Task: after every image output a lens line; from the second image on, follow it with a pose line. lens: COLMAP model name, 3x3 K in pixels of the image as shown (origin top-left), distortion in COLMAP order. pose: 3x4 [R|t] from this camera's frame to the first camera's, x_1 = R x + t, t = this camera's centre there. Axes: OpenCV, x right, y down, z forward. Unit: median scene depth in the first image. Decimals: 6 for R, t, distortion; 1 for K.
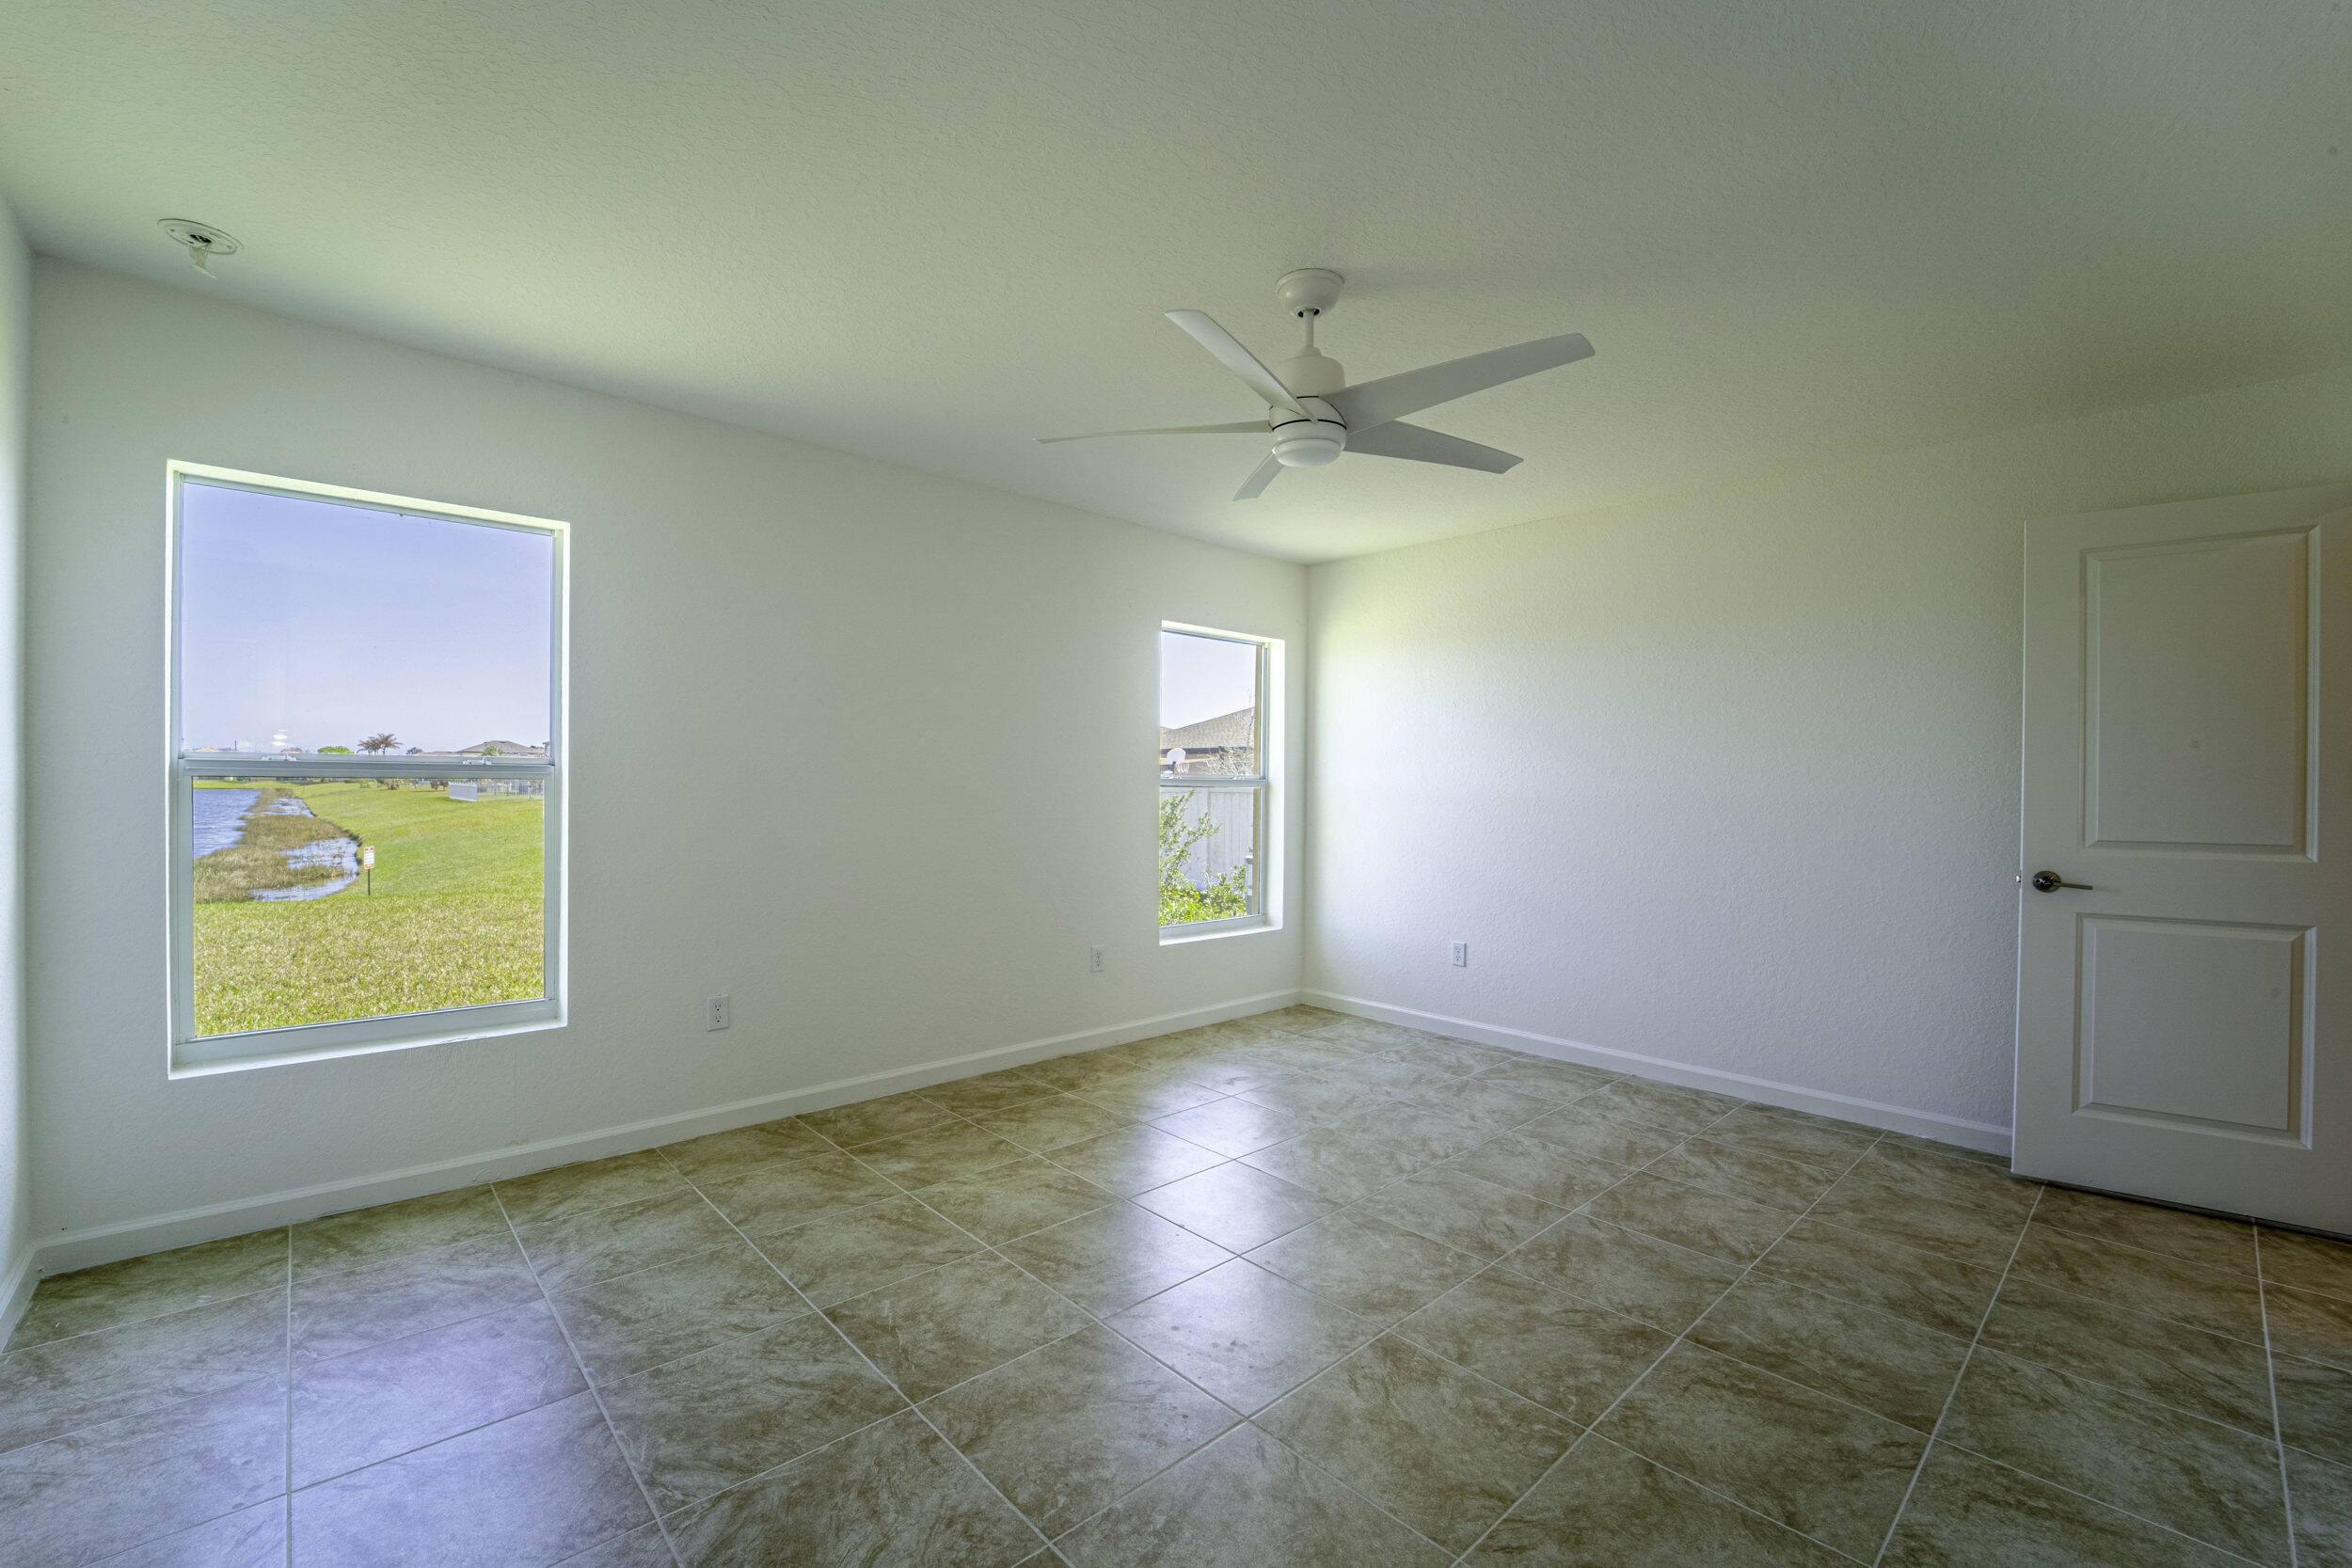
lens RADIAL K [[973.9, 0, 1173.1], [0, 973.9, 785.9], [0, 0, 1]] dist [-0.008817, -0.001275]
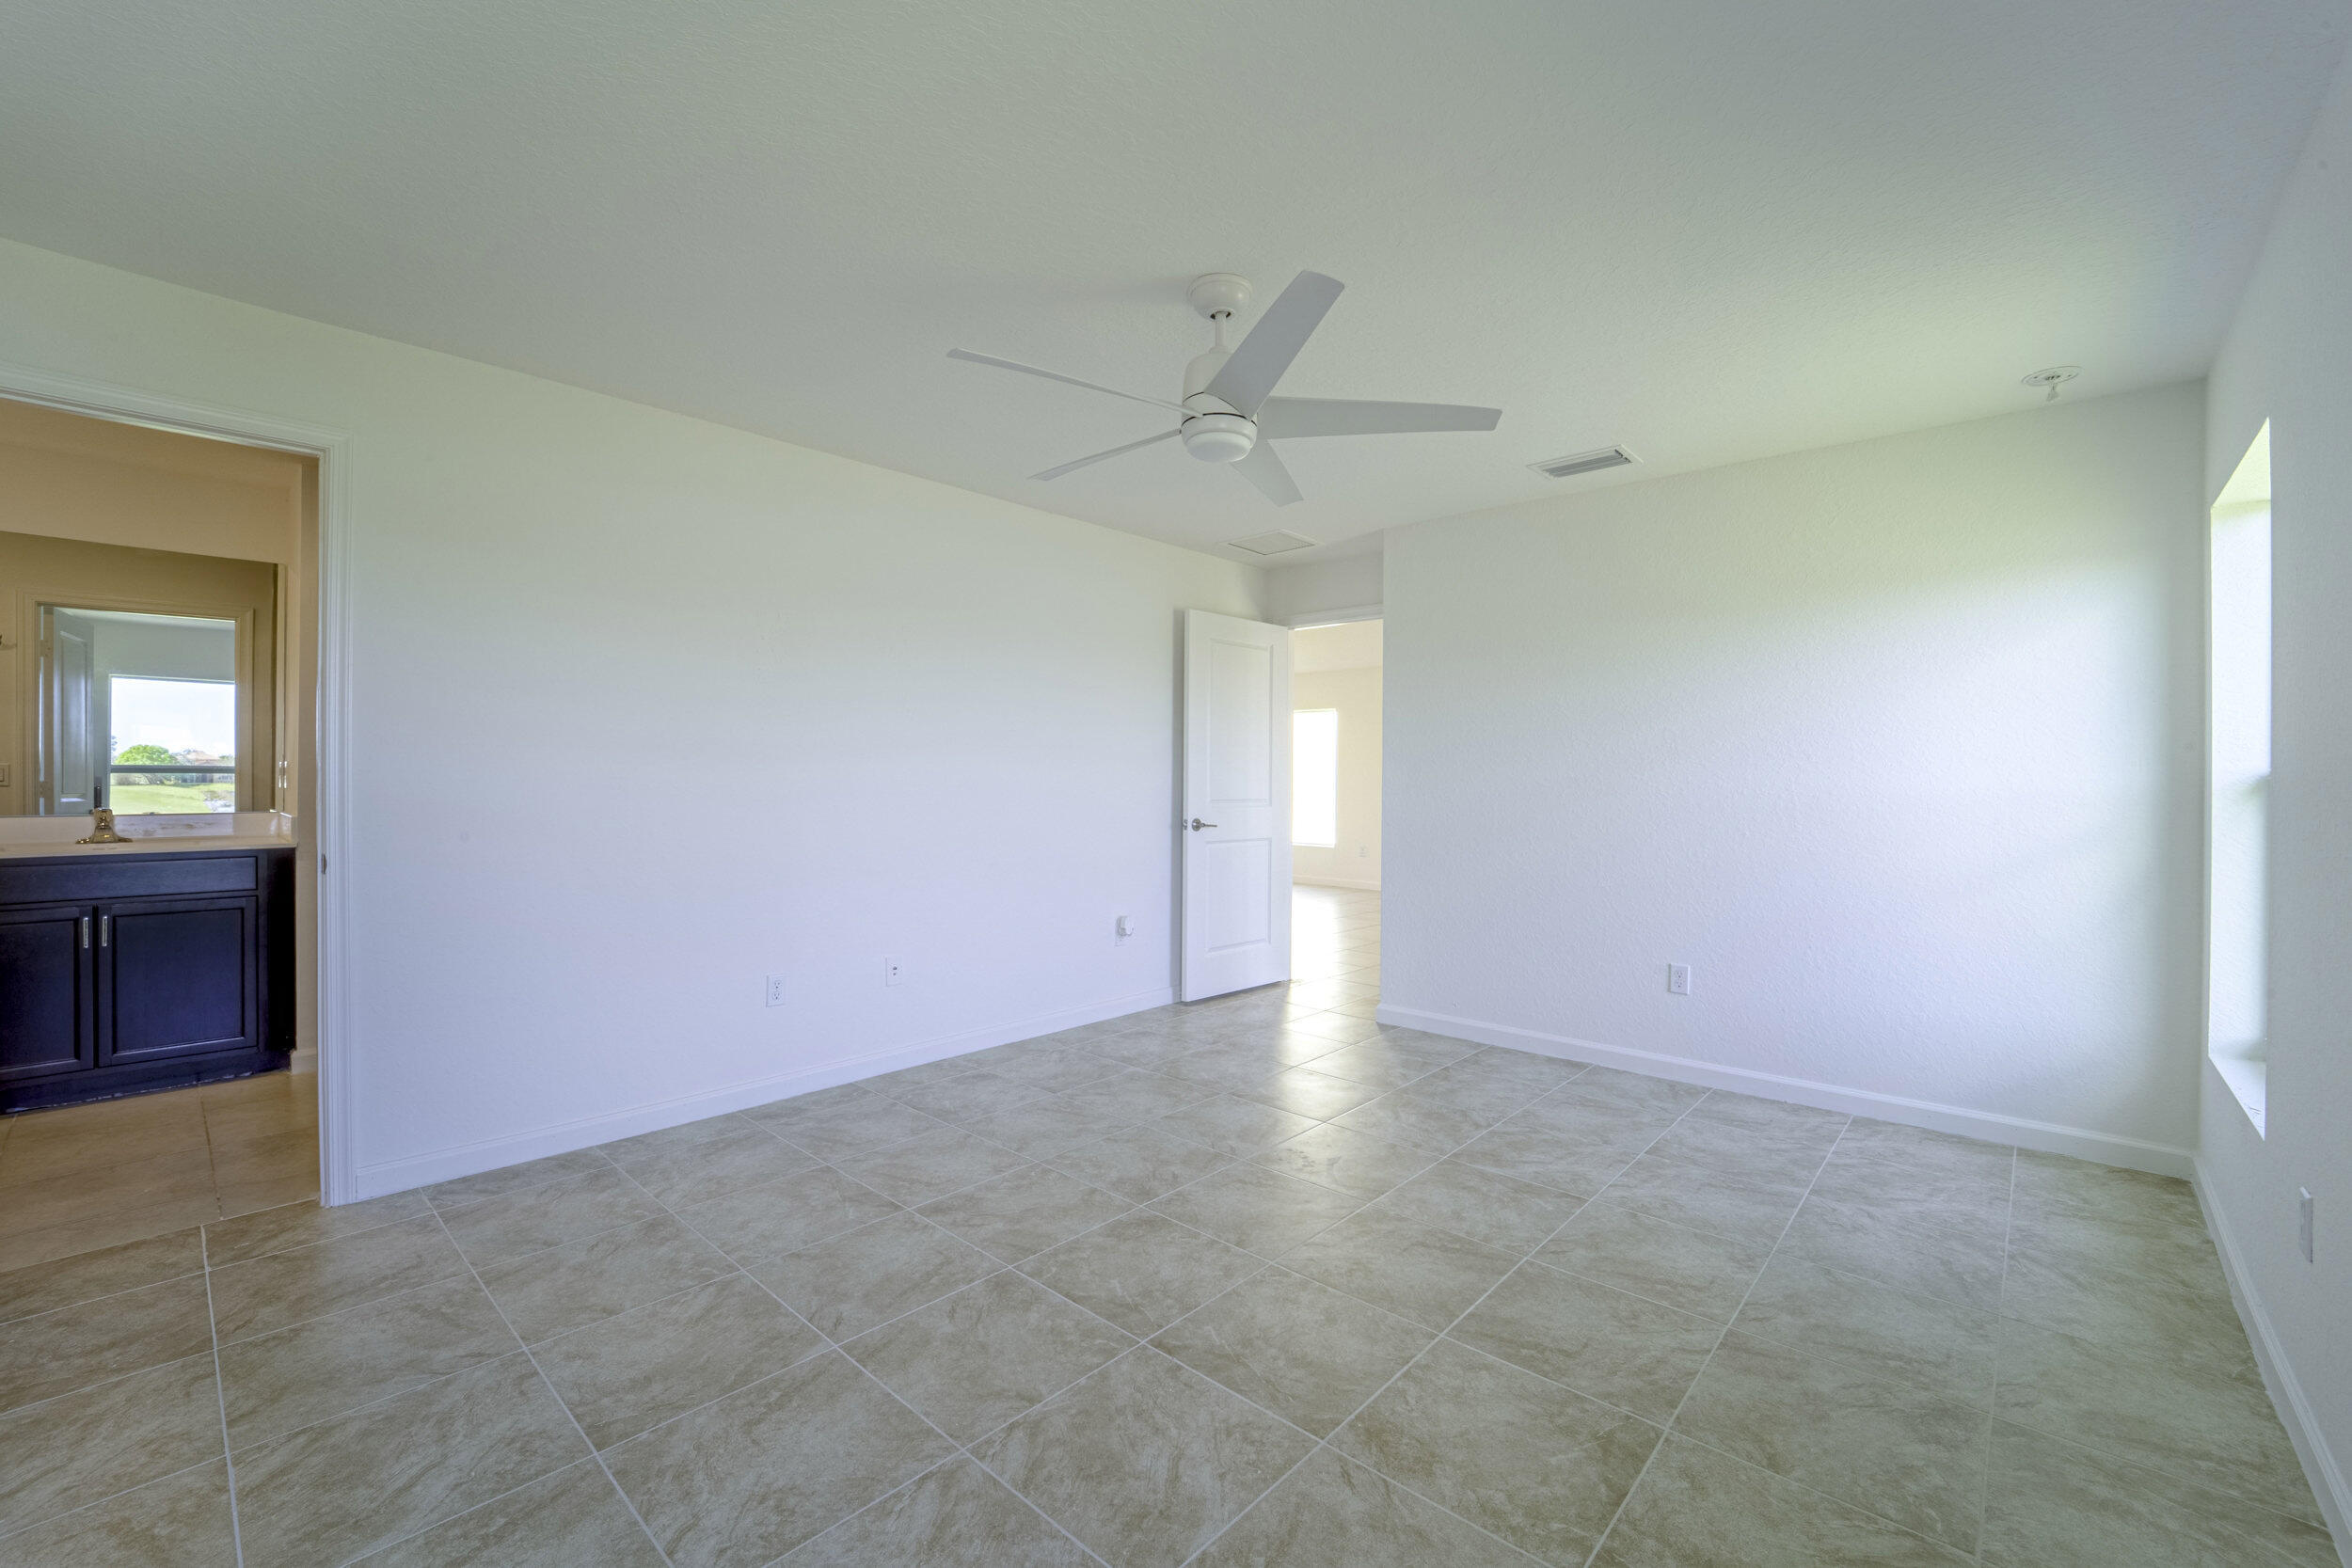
lens RADIAL K [[973.9, 0, 1176.4], [0, 973.9, 784.3], [0, 0, 1]] dist [-0.008817, -0.001275]
pose [[-0.996051, -0.018979, -0.086734, 0.253289], [-0.019488, 0.999797, 0.005027, 0.006084], [0.086621, 0.006697, -0.996219, 1.935607]]
